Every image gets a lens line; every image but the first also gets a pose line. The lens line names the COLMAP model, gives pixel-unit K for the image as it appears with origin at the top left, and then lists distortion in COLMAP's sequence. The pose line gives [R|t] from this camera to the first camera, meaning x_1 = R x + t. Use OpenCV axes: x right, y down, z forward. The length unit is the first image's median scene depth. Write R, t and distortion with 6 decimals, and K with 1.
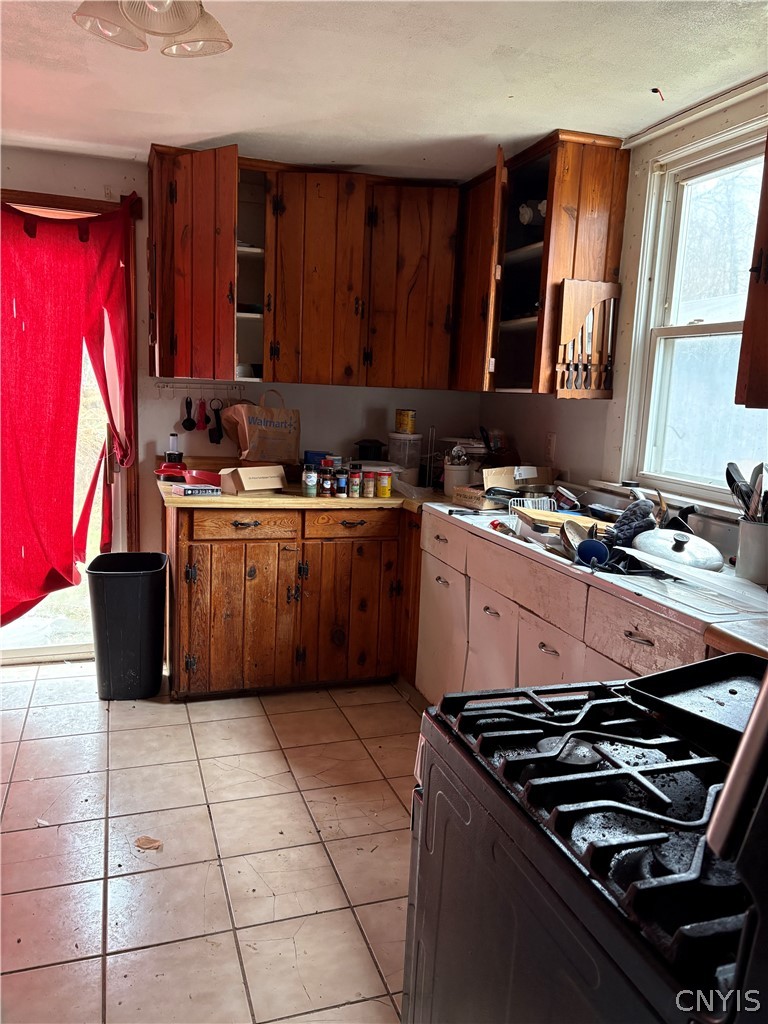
lens RADIAL K [[770.7, 0, 384.0], [0, 770.7, 512.0], [0, 0, 1]] dist [0.006683, -0.002079]
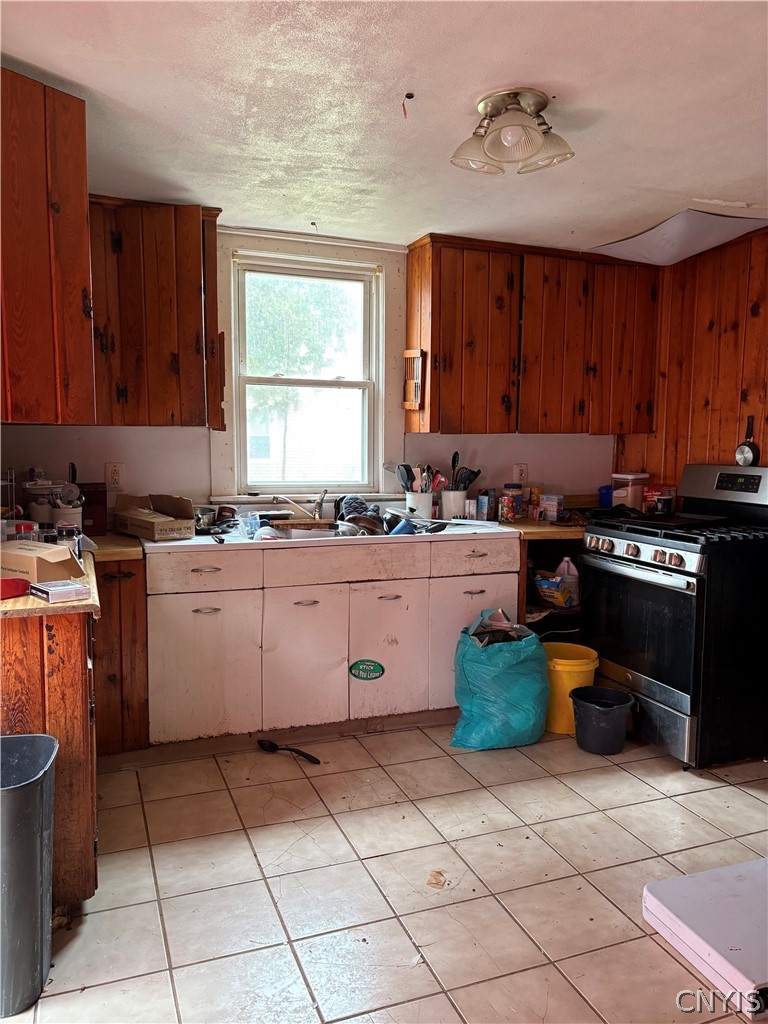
lens RADIAL K [[770.7, 0, 384.0], [0, 770.7, 512.0], [0, 0, 1]] dist [0.006683, -0.002079]
pose [[-0.037897, -0.143077, 0.988986, -1.039116], [0.150476, 0.977594, 0.147195, -0.174180], [-0.987887, 0.154397, -0.015518, 0.842748]]
